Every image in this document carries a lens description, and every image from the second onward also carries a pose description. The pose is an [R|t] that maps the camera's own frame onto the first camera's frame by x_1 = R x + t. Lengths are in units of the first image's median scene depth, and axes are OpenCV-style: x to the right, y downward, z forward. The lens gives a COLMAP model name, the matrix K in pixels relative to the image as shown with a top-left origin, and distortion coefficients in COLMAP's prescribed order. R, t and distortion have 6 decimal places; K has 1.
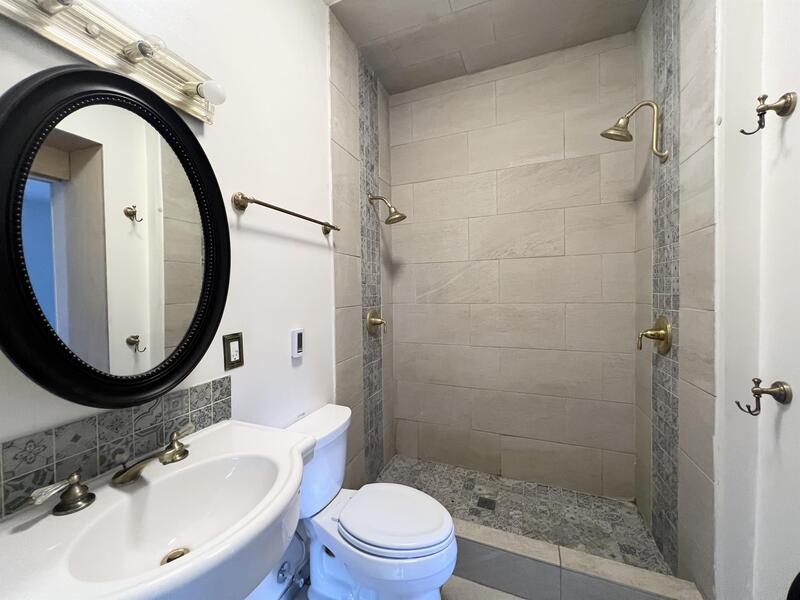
lens RADIAL K [[321.2, 0, 398.6], [0, 321.2, 298.9], [0, 0, 1]] dist [-0.003113, -0.000203]
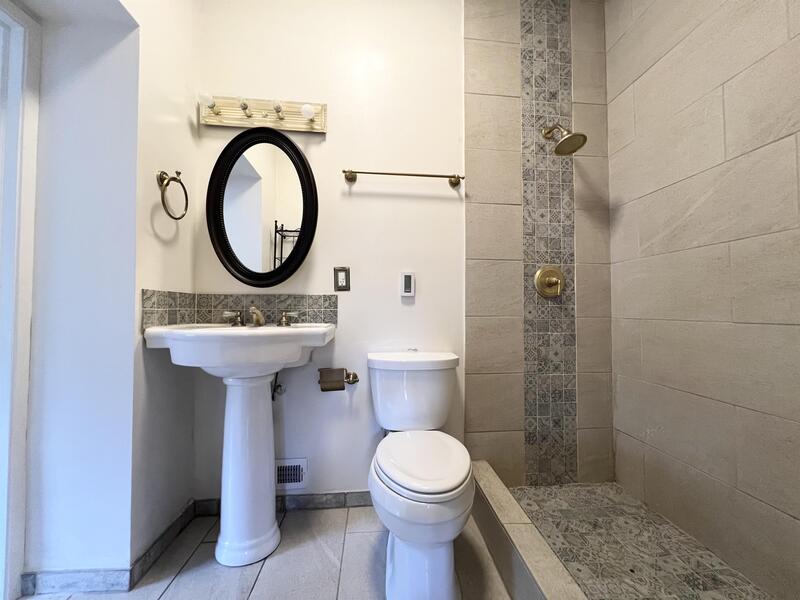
lens RADIAL K [[321.2, 0, 401.6], [0, 321.2, 300.5], [0, 0, 1]] dist [-0.003113, -0.000203]
pose [[0.453801, -0.011318, -0.891031, 0.508996], [-0.034421, 0.998950, -0.030220, 0.167196], [0.890438, 0.044384, 0.452935, 0.334713]]
